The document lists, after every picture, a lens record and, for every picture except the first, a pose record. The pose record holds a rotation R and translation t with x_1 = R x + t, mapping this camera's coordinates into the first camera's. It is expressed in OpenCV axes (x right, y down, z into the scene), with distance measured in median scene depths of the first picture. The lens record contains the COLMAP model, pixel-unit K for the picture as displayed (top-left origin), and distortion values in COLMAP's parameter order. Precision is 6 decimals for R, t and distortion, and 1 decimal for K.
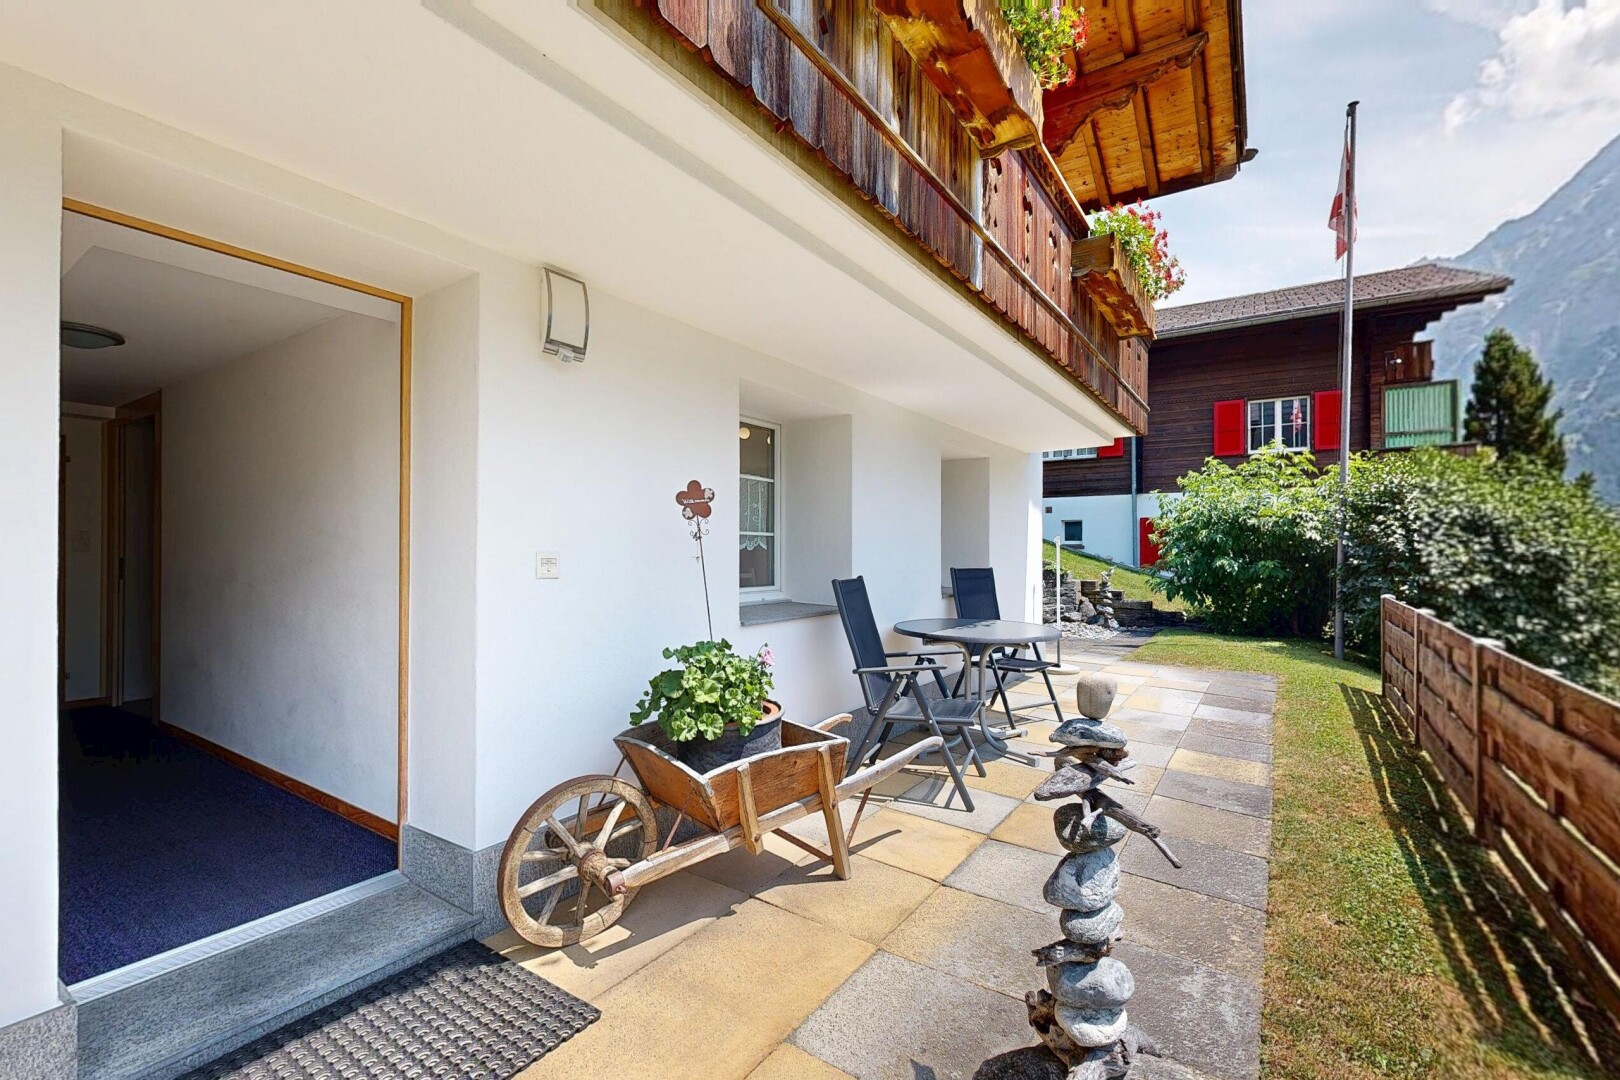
lens RADIAL K [[704.7, 0, 808.3], [0, 704.7, 547.2], [0, 0, 1]] dist [0.000676, -0.000028]
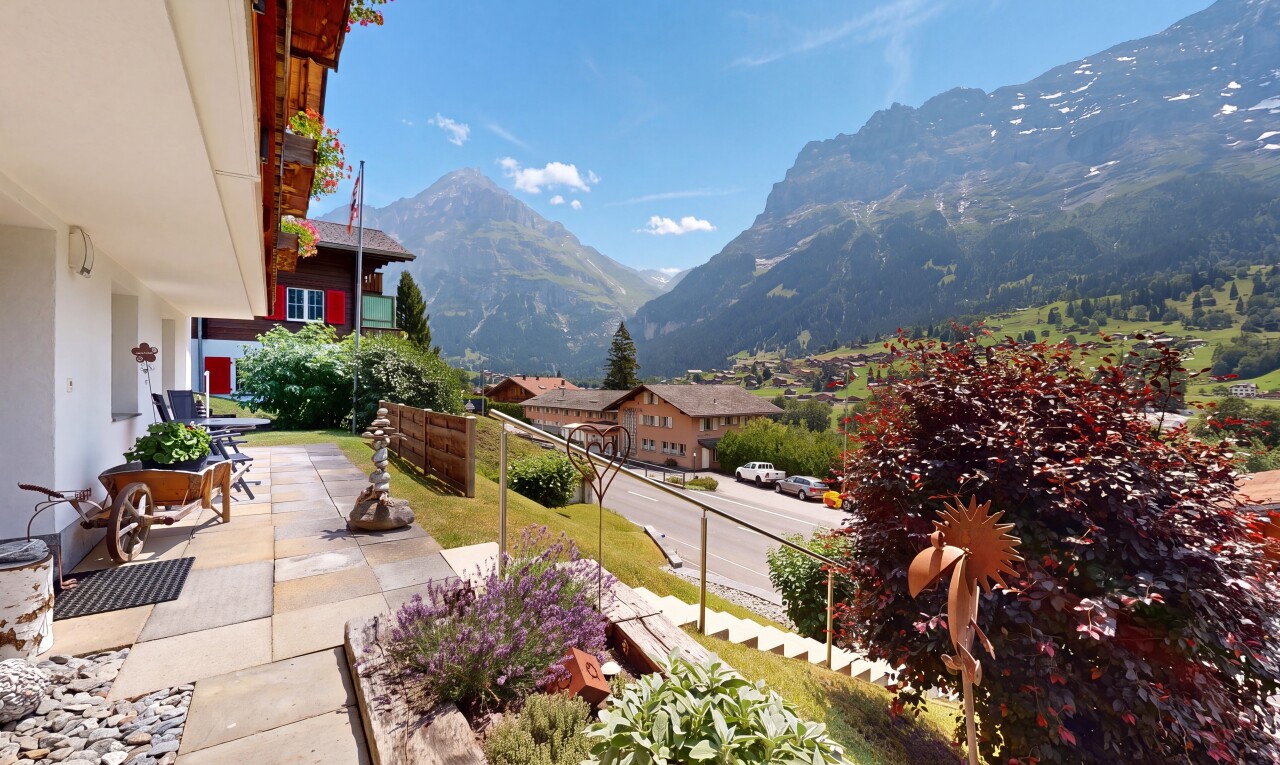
lens RADIAL K [[513.2, 0, 635.1], [0, 513.2, 382.2], [0, 0, 1]] dist [0.000353, -0.001158]
pose [[0.351250, 0.005656, 0.936265, -0.295788], [-0.010533, 0.999942, -0.002089, 0.002309], [-0.936222, -0.009128, 0.351290, -0.230291]]
